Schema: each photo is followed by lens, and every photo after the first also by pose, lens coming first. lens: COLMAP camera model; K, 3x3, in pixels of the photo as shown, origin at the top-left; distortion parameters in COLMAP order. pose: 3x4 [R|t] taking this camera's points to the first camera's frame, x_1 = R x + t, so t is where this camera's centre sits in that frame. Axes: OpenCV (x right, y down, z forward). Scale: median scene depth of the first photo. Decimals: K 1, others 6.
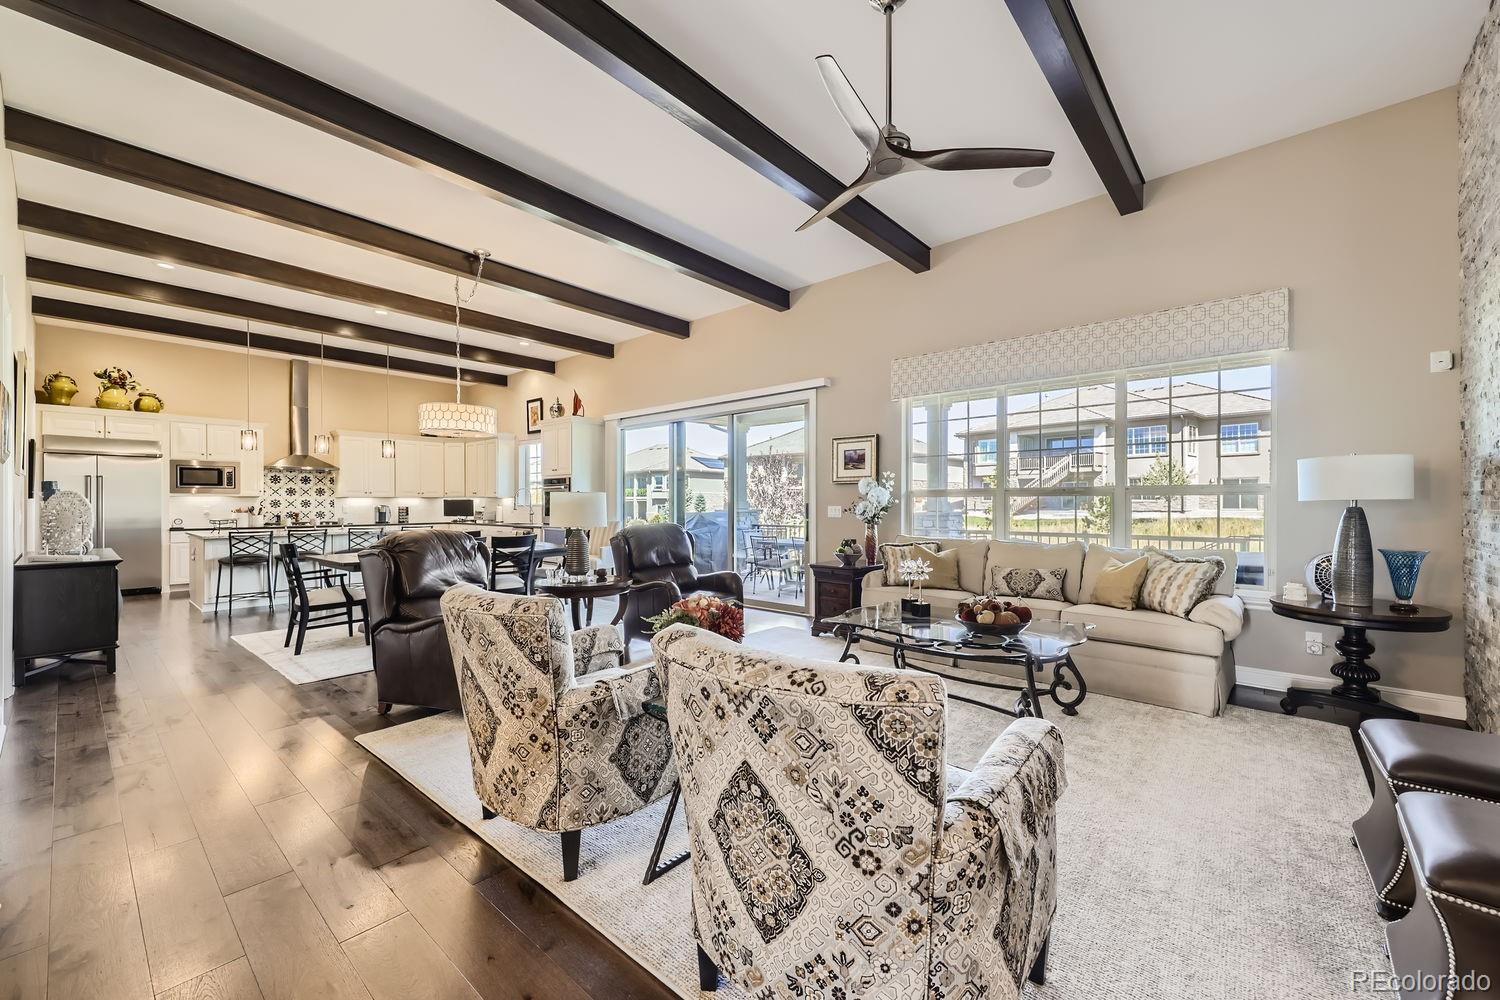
lens RADIAL K [[582.8, 0, 750.8], [0, 582.8, 501.0], [0, 0, 1]] dist [0.030584, -0.007896]
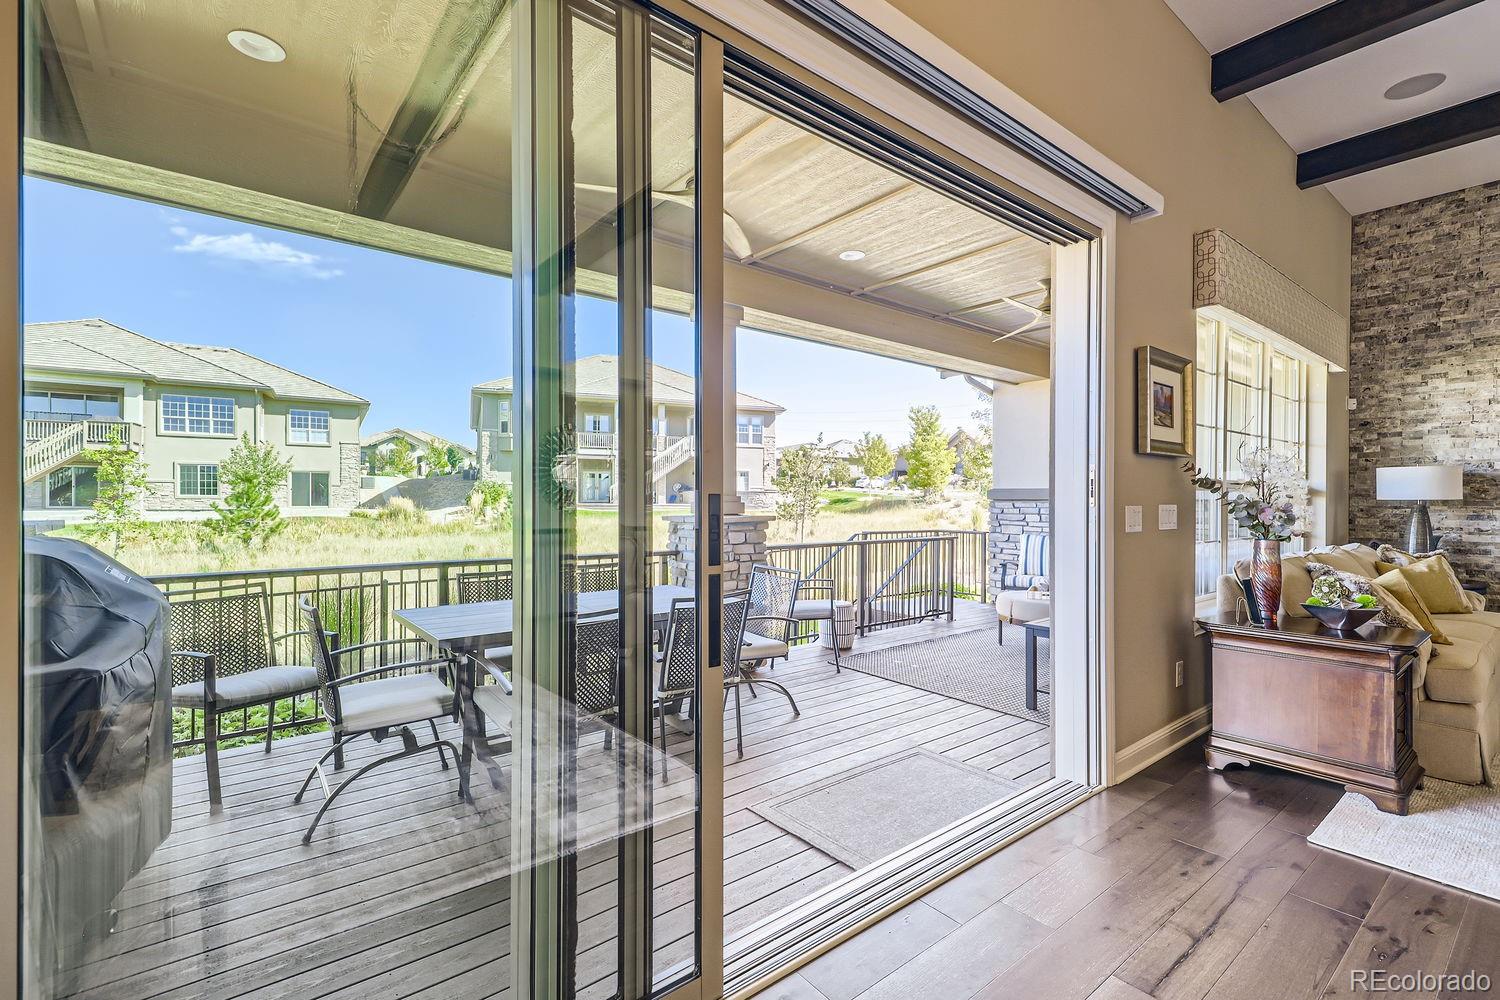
lens RADIAL K [[671.8, 0, 742.6], [0, 671.8, 502.5], [0, 0, 1]] dist [0.017326, -0.004489]
pose [[0.175881, 0.000337, 0.984411, -0.272904], [-0.007282, 0.999973, 0.000958, 0.005220], [-0.984385, -0.007337, 0.175879, 0.825029]]
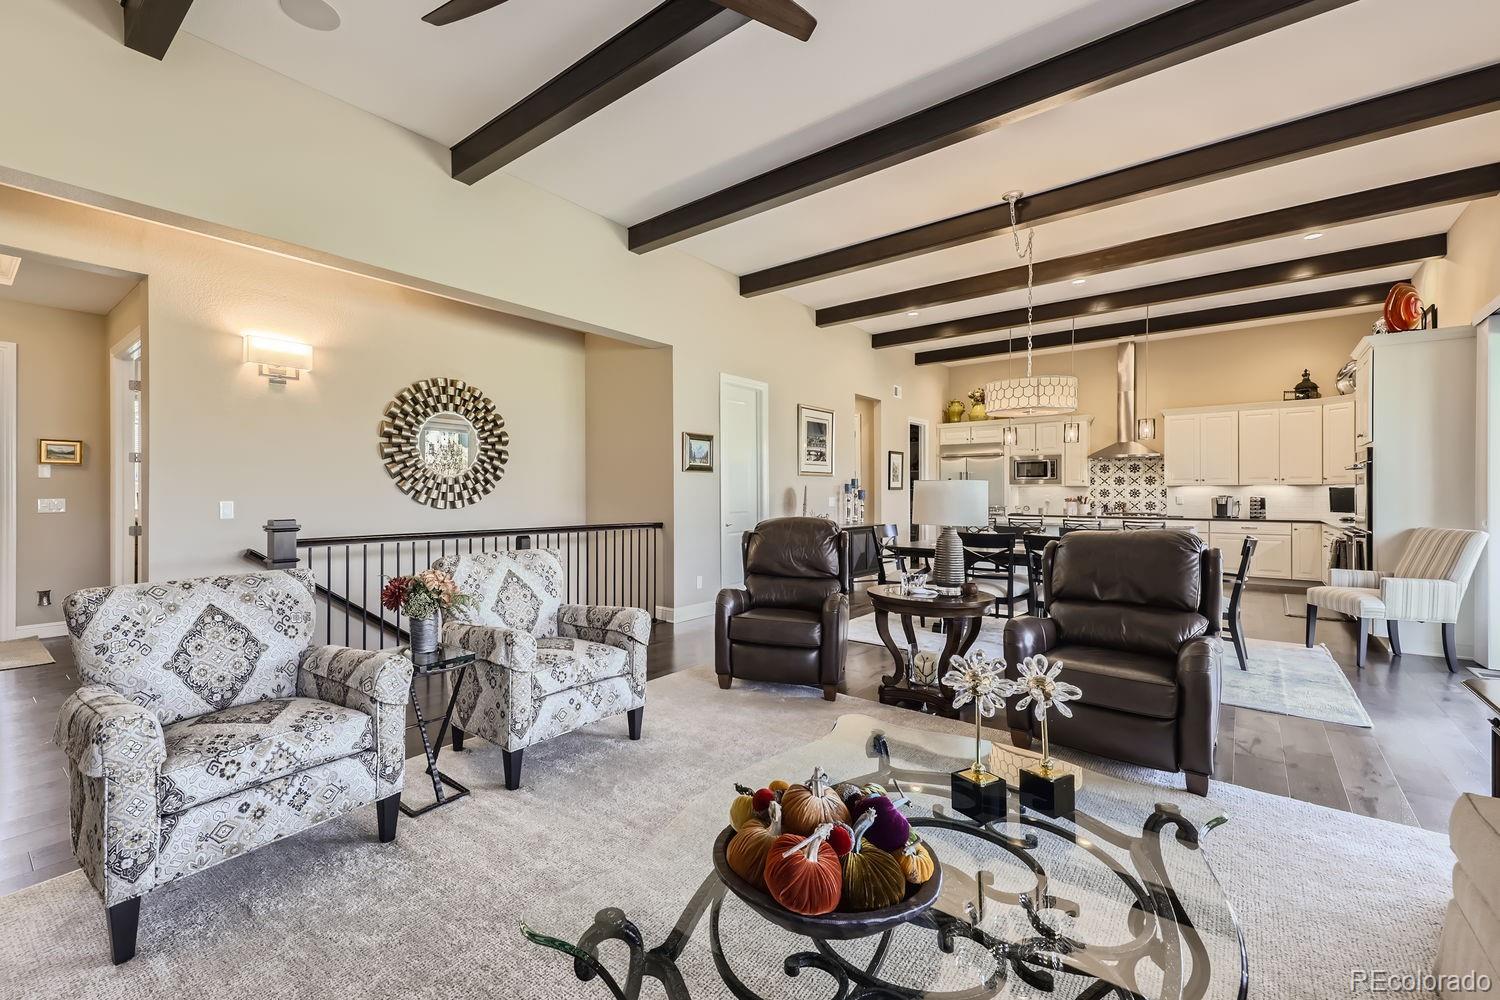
lens RADIAL K [[627.9, 0, 694.6], [0, 627.9, 491.5], [0, 0, 1]] dist [0.023075, -0.000564]
pose [[0.014246, -0.000236, -0.999898, 0.276143], [0.004201, 0.999991, -0.000176, -0.001289], [0.999890, -0.004199, 0.014247, 0.328151]]
